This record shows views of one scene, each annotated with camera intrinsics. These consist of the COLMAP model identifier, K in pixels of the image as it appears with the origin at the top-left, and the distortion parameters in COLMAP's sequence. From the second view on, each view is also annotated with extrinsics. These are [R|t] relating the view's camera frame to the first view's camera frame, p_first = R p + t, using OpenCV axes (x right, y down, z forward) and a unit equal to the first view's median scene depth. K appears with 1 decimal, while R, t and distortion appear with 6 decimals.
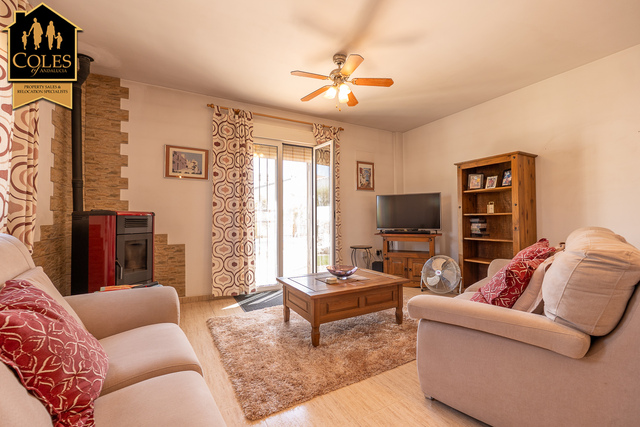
lens RADIAL K [[269.1, 0, 321.6], [0, 269.1, 220.7], [0, 0, 1]] dist [-0.000590, 0.000362]
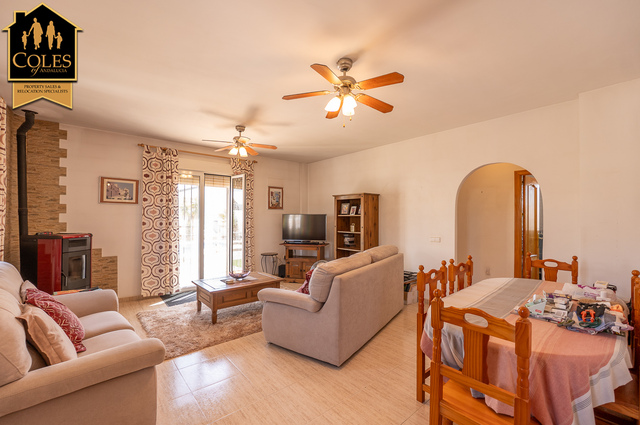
lens RADIAL K [[269.1, 0, 321.6], [0, 269.1, 219.7], [0, 0, 1]] dist [-0.000590, 0.000362]
pose [[0.979661, 0.010070, 0.200405, 0.171432], [-0.010741, 0.999940, 0.002259, -0.095553], [-0.200370, -0.004366, 0.979711, -0.417380]]
